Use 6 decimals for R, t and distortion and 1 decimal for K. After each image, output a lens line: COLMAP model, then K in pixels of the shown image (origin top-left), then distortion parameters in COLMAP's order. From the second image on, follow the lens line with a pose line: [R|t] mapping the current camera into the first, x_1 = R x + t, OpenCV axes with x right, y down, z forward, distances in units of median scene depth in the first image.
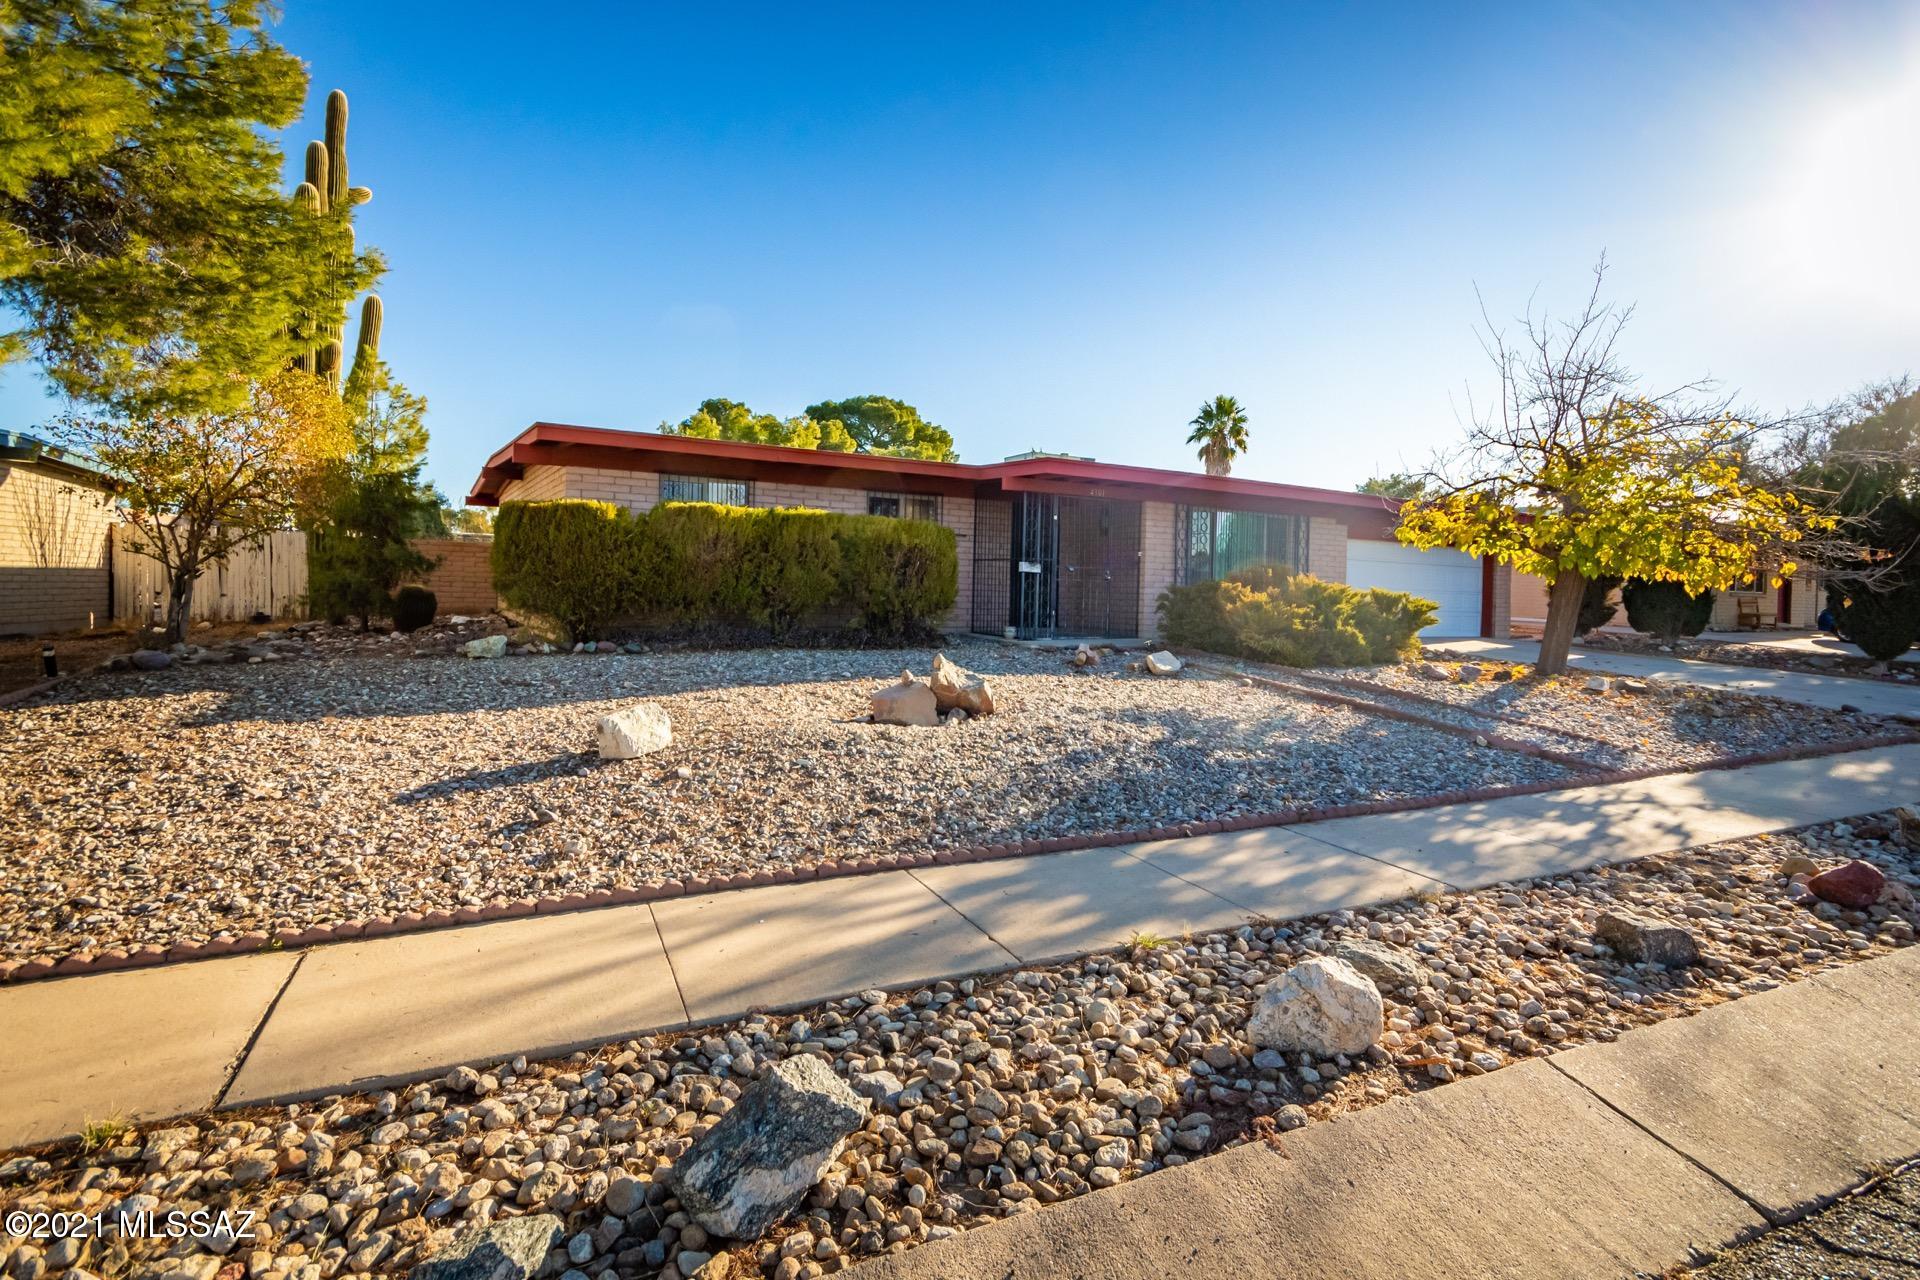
lens RADIAL K [[917.1, 0, 959.3], [0, 917.1, 603.2], [0, 0, 1]] dist [0.001259, 0.000211]
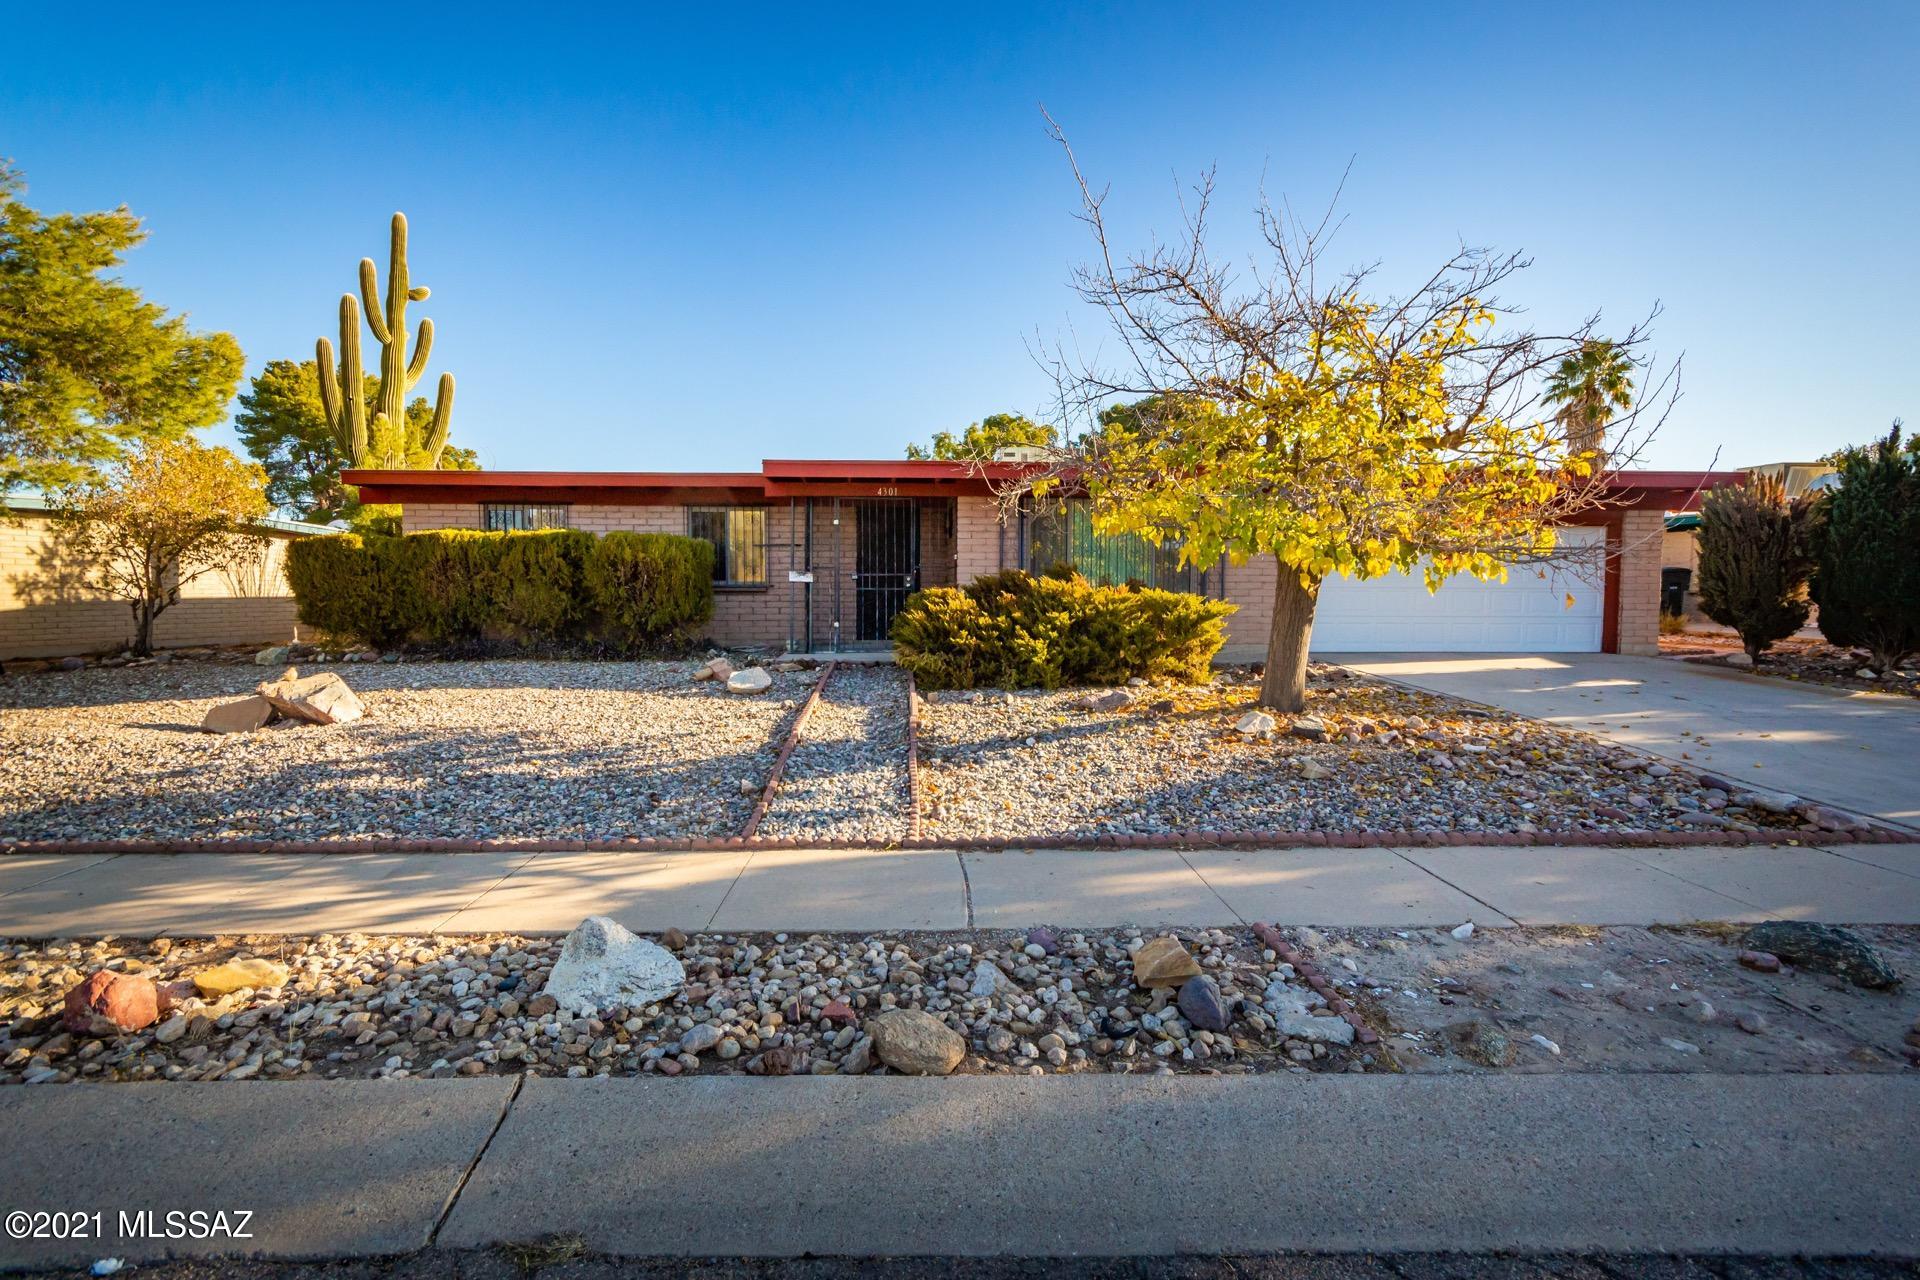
lens RADIAL K [[888.2, 0, 961.6], [0, 888.2, 680.3], [0, 0, 1]] dist [0.003524, 0.000243]
pose [[0.885910, 0.023116, -0.463280, 0.651482], [0.012164, 0.997256, 0.073020, 0.003311], [0.463697, -0.070324, 0.883198, 0.253650]]
